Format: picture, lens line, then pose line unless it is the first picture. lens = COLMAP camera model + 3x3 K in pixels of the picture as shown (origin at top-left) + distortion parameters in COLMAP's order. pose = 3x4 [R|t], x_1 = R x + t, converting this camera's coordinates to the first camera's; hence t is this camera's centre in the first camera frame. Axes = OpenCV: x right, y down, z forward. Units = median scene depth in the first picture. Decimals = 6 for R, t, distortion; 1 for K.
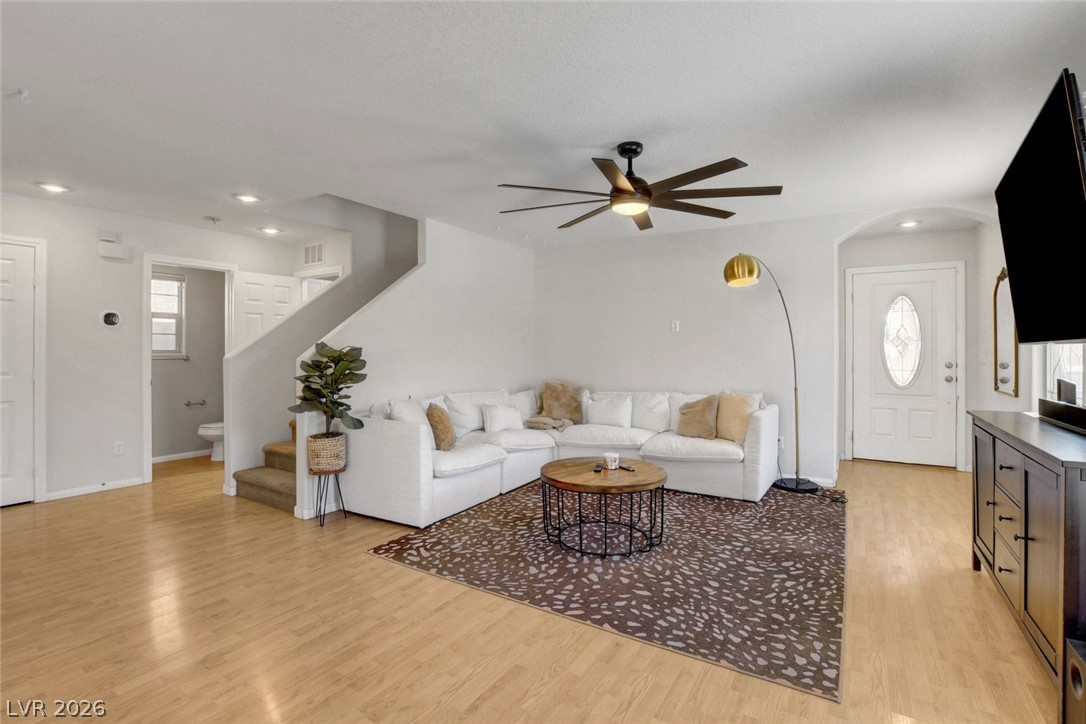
lens RADIAL K [[500.6, 0, 537.3], [0, 500.6, 348.1], [0, 0, 1]] dist [-0.027266, 0.000153]
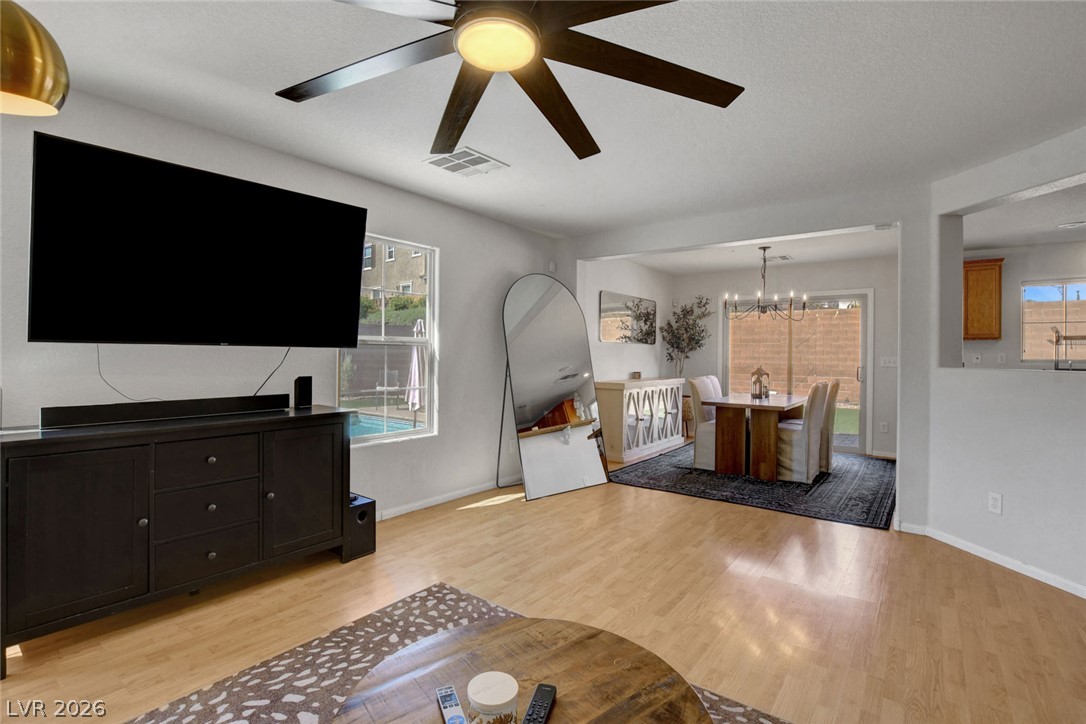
lens RADIAL K [[512.6, 0, 536.0], [0, 512.6, 355.5], [0, 0, 1]] dist [-0.031363, -0.000112]
pose [[-0.996009, -0.011051, 0.088567, 0.115748], [-0.011366, 0.999931, -0.003061, 0.006048], [-0.088527, -0.004055, -0.996065, 1.599840]]
